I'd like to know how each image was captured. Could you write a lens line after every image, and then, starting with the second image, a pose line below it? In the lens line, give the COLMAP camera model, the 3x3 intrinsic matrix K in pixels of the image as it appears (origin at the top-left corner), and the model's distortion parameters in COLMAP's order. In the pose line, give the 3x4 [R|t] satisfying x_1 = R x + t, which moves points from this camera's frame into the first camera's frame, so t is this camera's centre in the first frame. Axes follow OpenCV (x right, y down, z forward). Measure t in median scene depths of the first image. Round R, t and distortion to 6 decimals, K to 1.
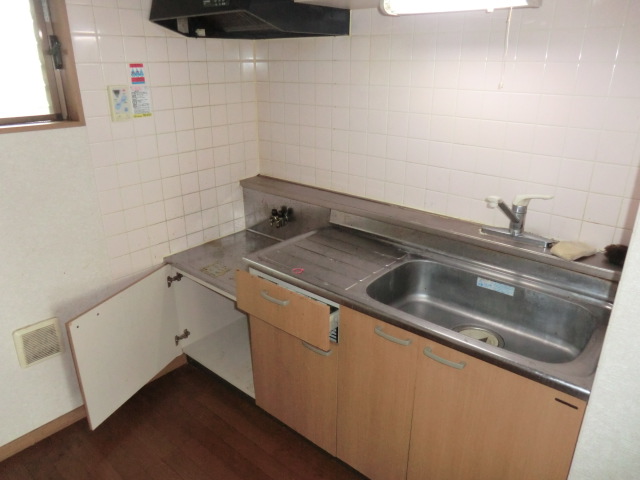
lens RADIAL K [[470.2, 0, 320.0], [0, 470.2, 240.0], [0, 0, 1]] dist [-0.099068, 0.087021]
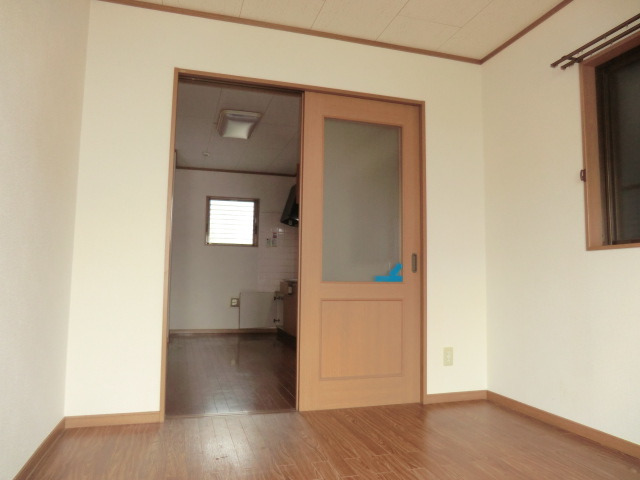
lens RADIAL K [[470.2, 0, 320.0], [0, 470.2, 240.0], [0, 0, 1]] dist [-0.099068, 0.087021]
pose [[0.833505, -0.033754, -0.551479, 1.879486], [-0.210777, 0.903222, -0.373850, 0.950876], [0.510727, 0.427845, 0.745725, -1.520946]]
